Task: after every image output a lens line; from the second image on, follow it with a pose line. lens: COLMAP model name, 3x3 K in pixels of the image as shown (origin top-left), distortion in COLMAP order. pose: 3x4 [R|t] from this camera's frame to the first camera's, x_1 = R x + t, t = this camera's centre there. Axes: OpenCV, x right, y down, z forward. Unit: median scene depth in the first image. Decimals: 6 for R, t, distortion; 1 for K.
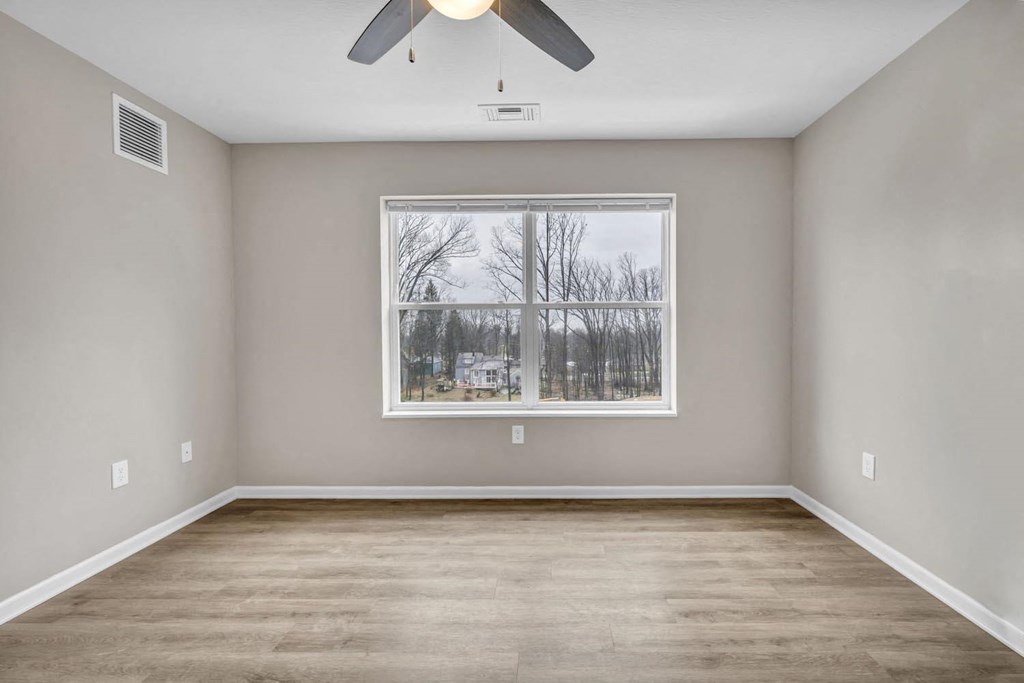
lens RADIAL K [[435.4, 0, 512.0], [0, 435.4, 341.5], [0, 0, 1]] dist [-0.001205, -0.000232]
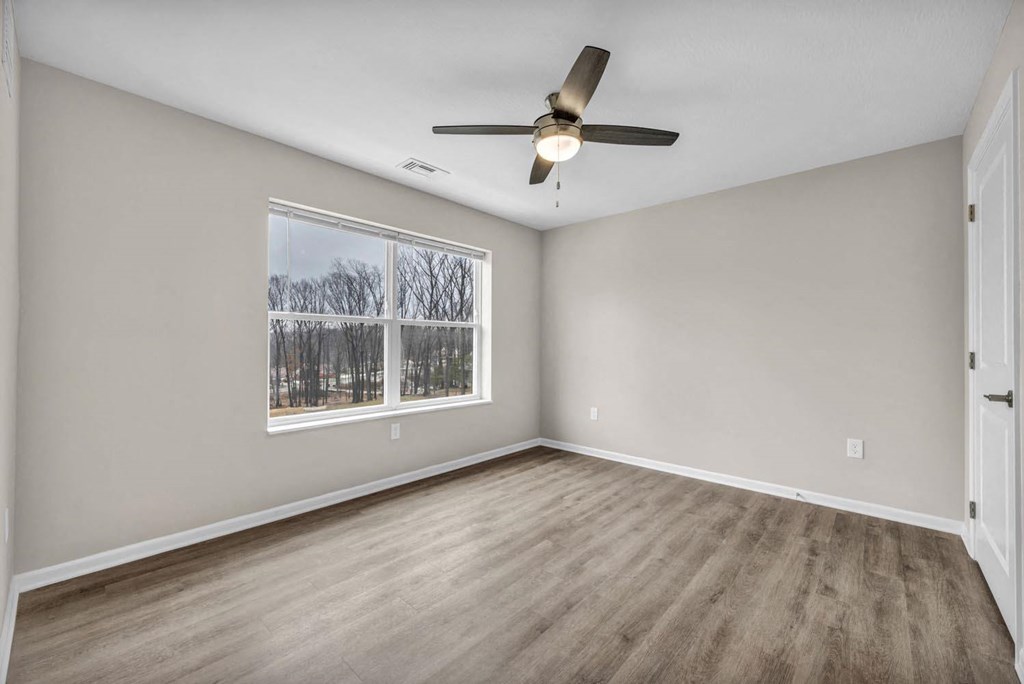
lens RADIAL K [[421.0, 0, 509.5], [0, 421.0, 340.5], [0, 0, 1]] dist [0.002090, -0.000153]
pose [[0.659219, 0.016419, 0.751772, -0.808272], [0.007813, 0.999558, -0.028683, 0.006130], [-0.751911, 0.024782, 0.658799, 0.024684]]
